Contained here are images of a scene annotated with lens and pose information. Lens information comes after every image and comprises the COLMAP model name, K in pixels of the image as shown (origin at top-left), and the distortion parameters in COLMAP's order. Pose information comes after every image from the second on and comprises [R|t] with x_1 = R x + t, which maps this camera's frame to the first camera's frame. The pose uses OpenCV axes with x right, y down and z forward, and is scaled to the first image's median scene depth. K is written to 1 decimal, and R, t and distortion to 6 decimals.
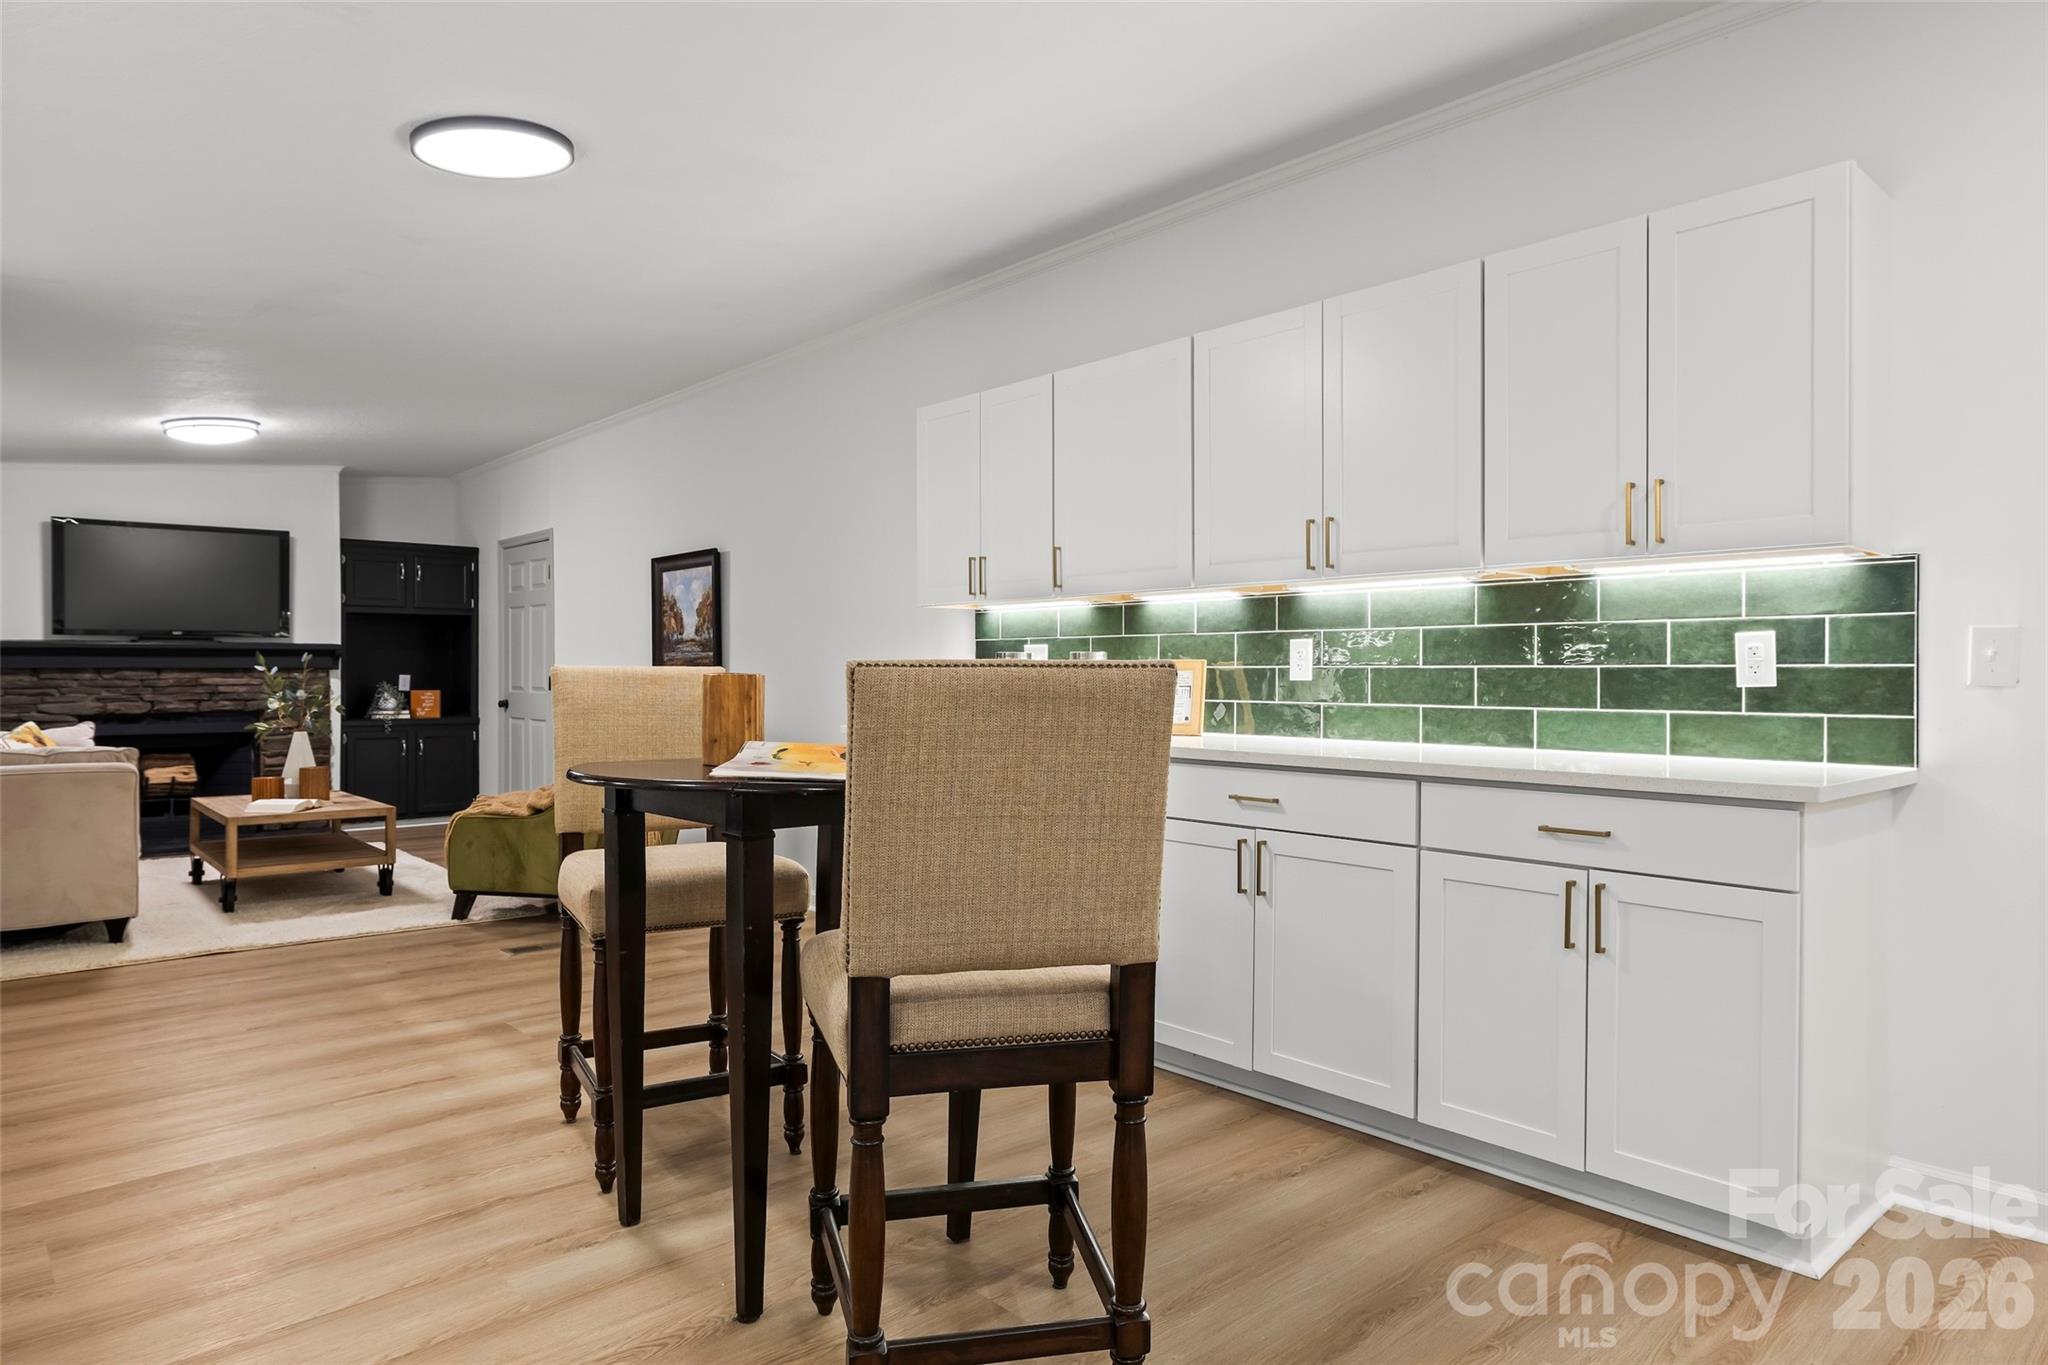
lens RADIAL K [[1247.2, 0, 1027.9], [0, 1247.2, 679.2], [0, 0, 1]] dist [-0.004935, -0.002297]
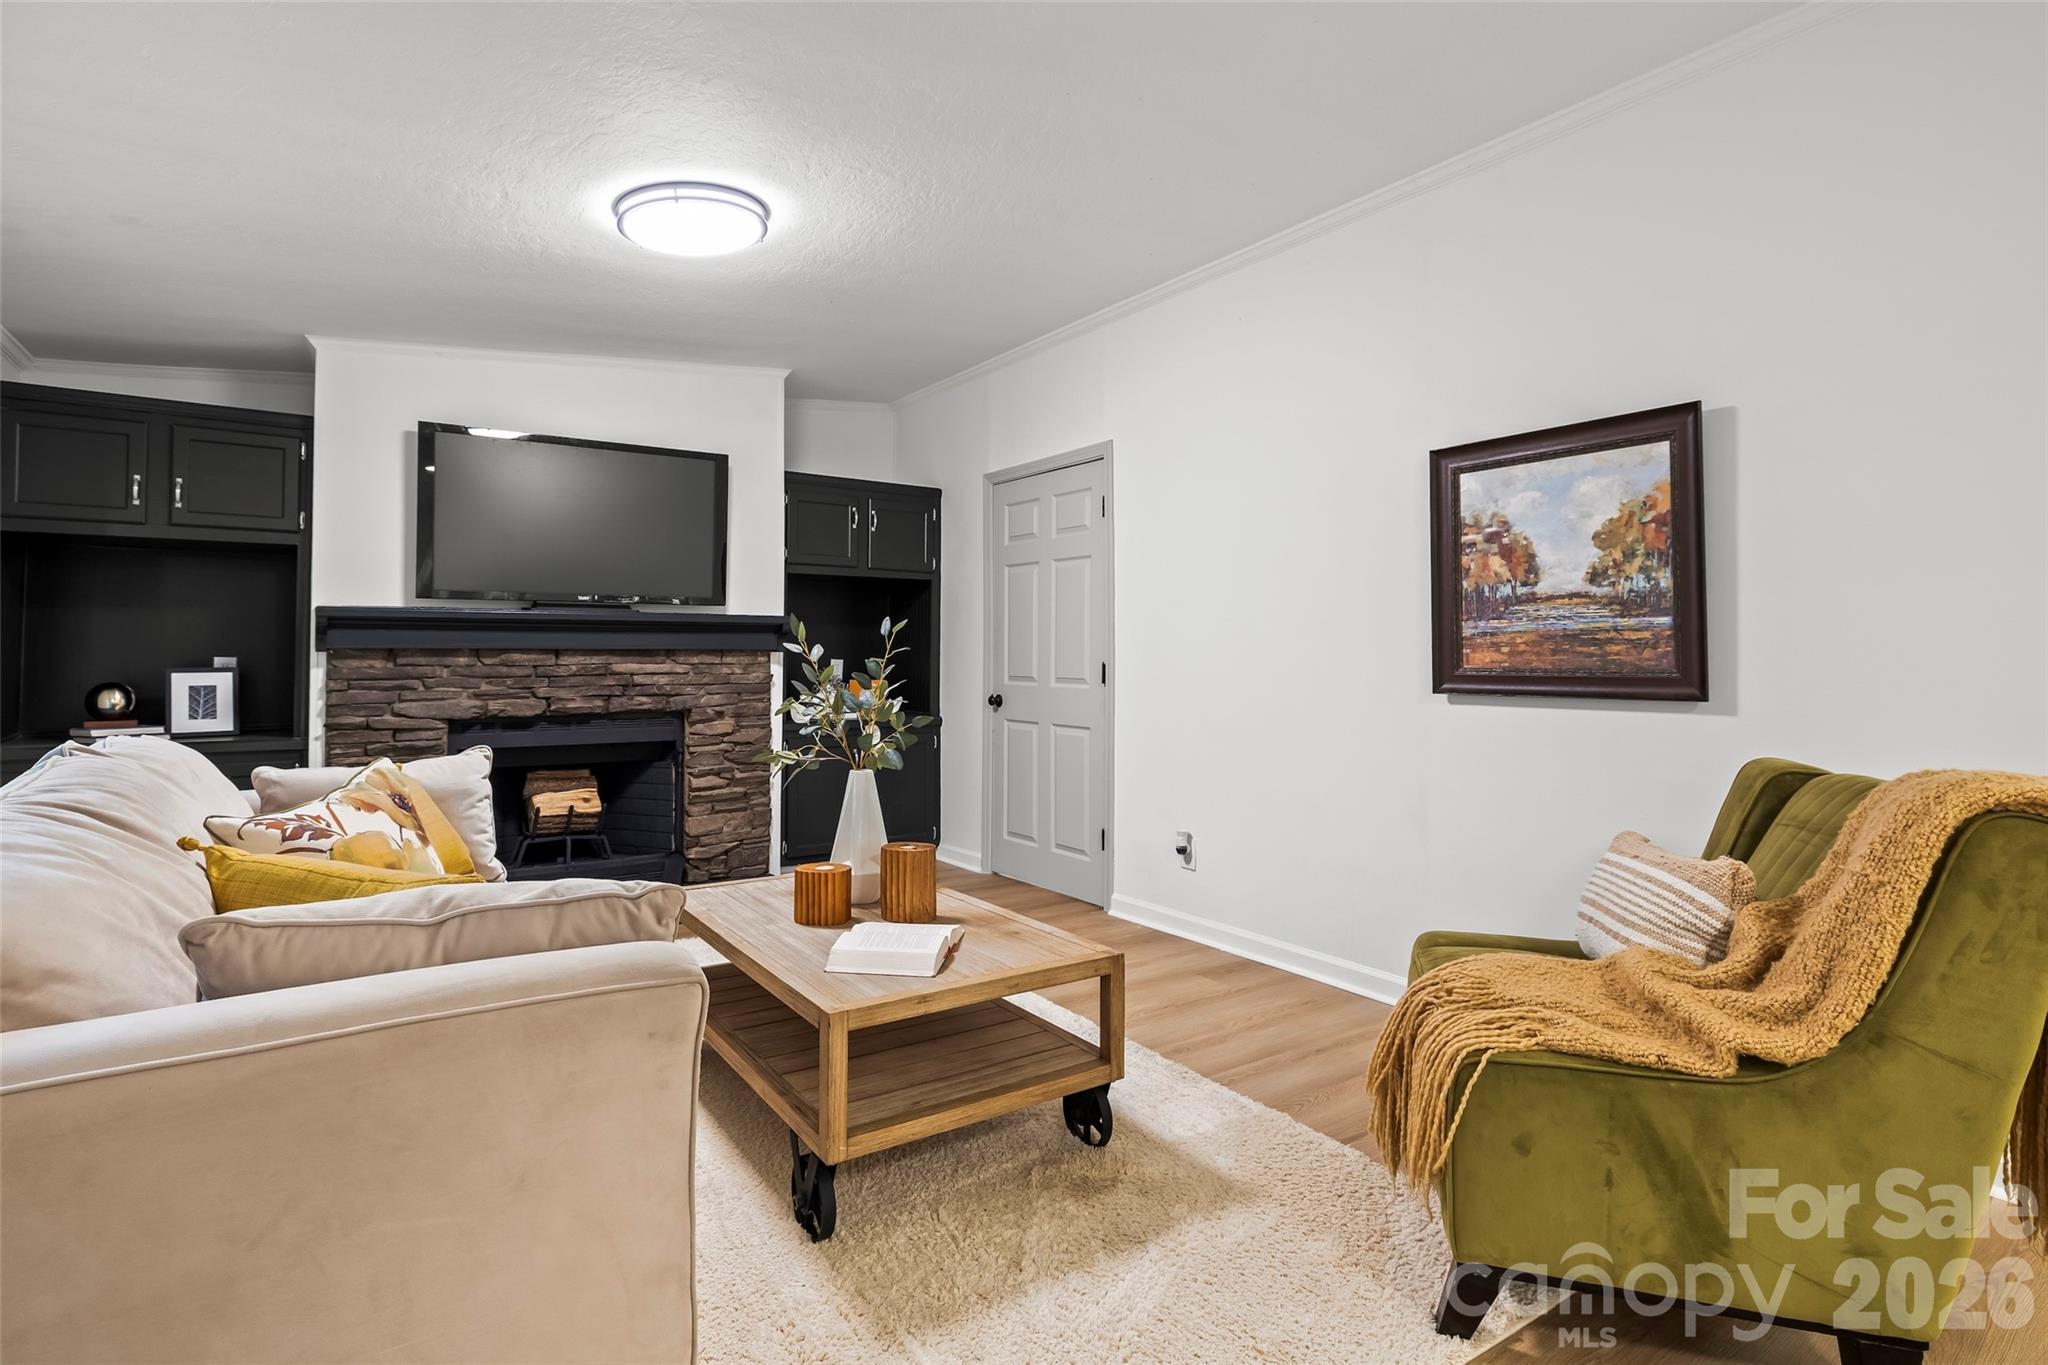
lens RADIAL K [[1012.8, 0, 1013.7], [0, 1012.8, 635.1], [0, 0, 1]] dist [-0.004555, -0.000138]
pose [[0.993000, -0.000476, -0.118114, -0.378112], [-0.002621, 0.999657, -0.026068, -0.002832], [0.118086, 0.026195, 0.992658, 0.469235]]
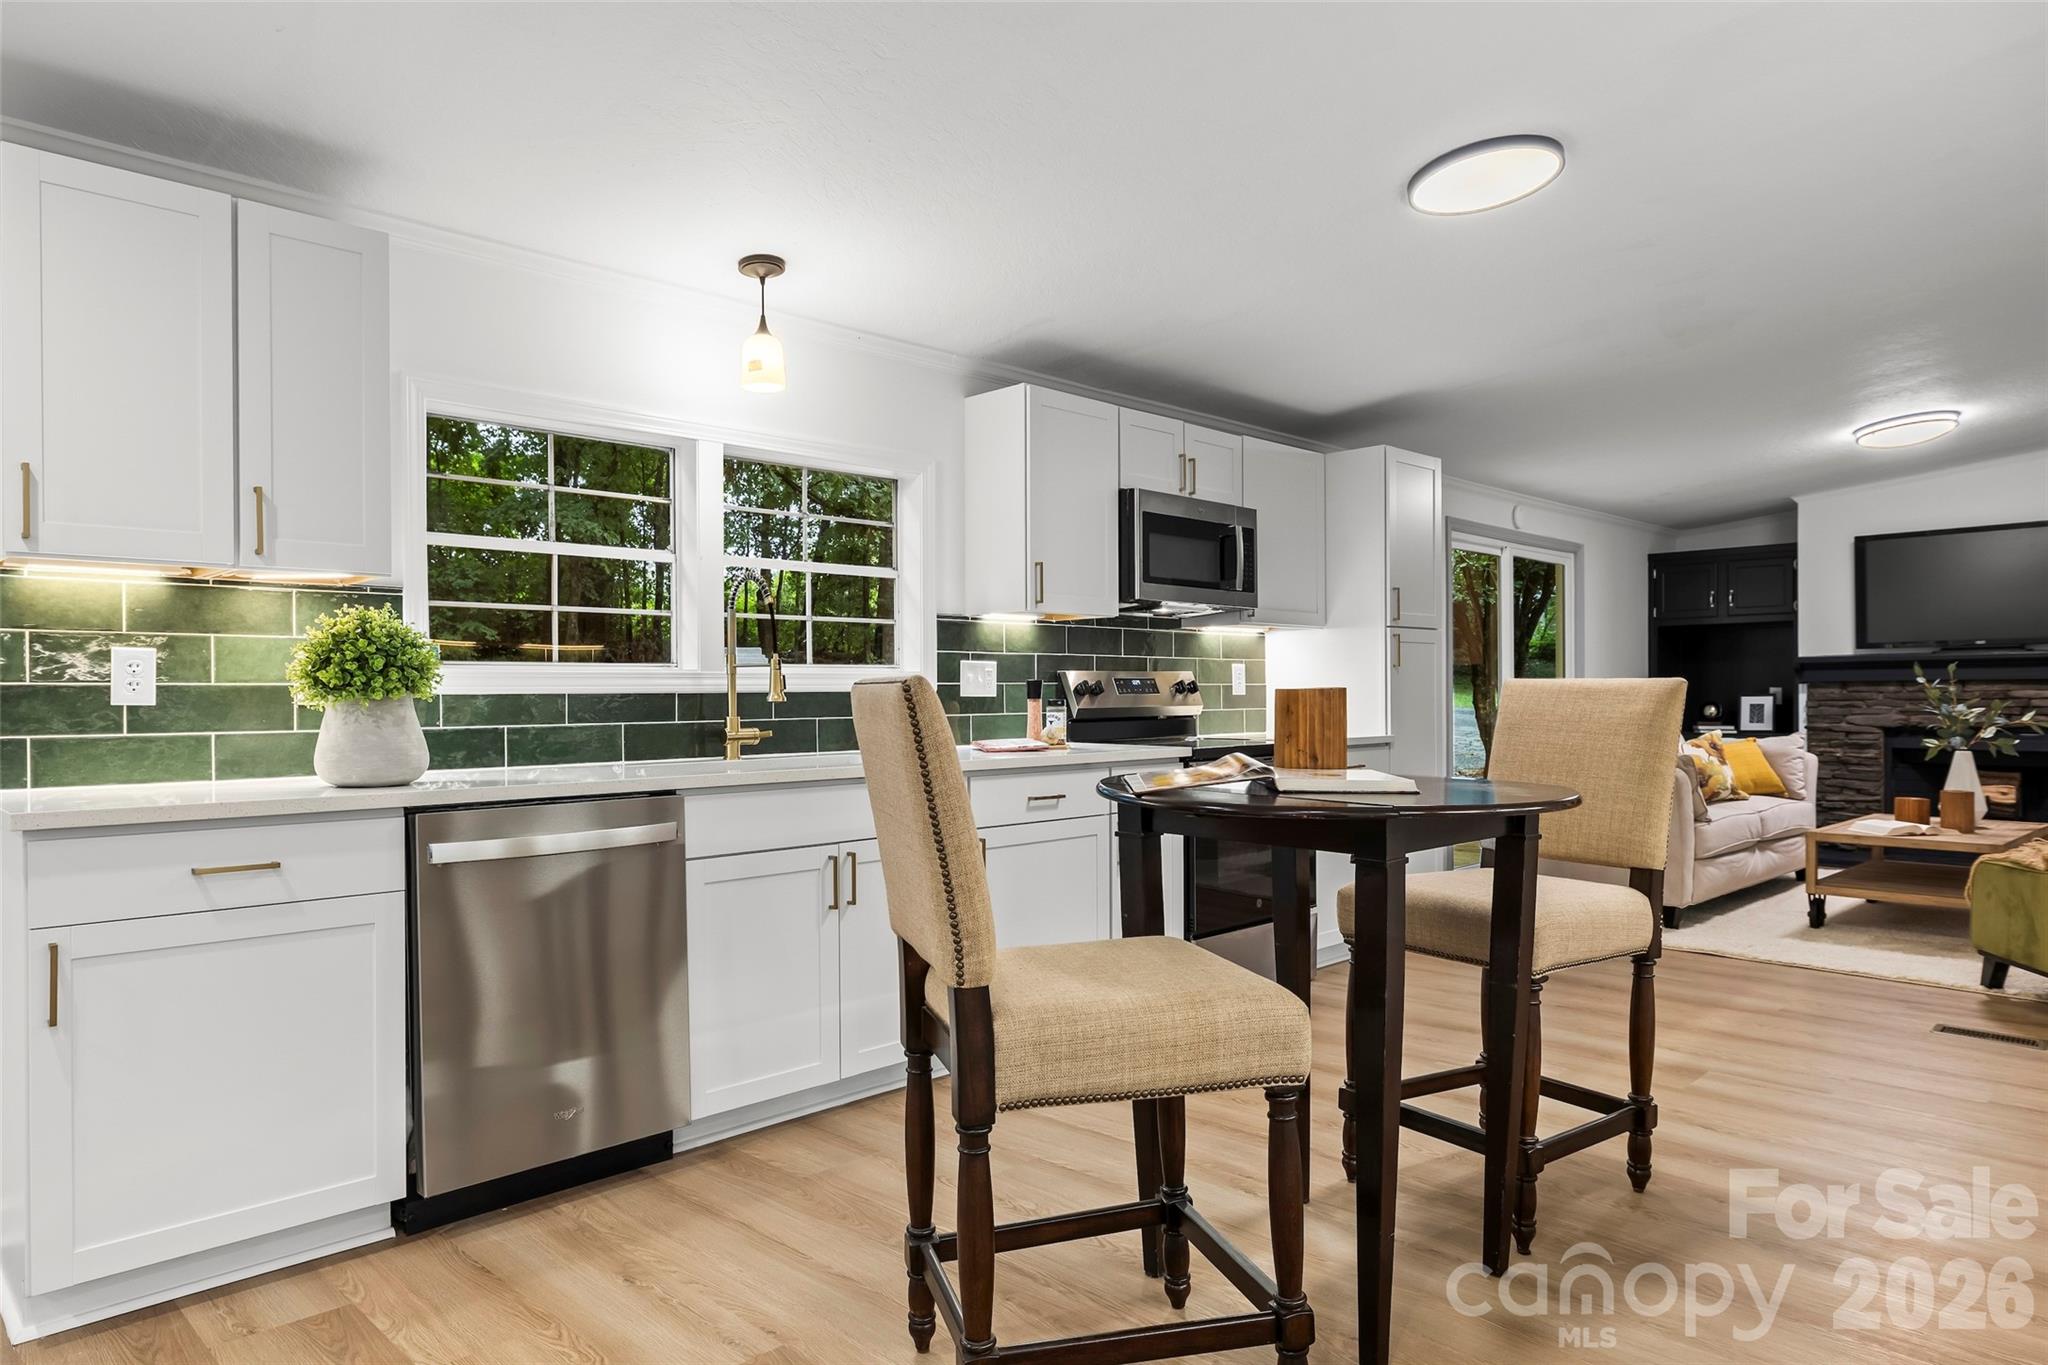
lens RADIAL K [[1247.2, 0, 991.0], [0, 1247.2, 694.7], [0, 0, 1]] dist [-0.004935, -0.002297]
pose [[0.030765, 0.003740, -0.999520, 0.229377], [-0.001253, 0.999992, 0.003703, -0.000655], [0.999526, 0.001138, 0.030769, 0.220742]]
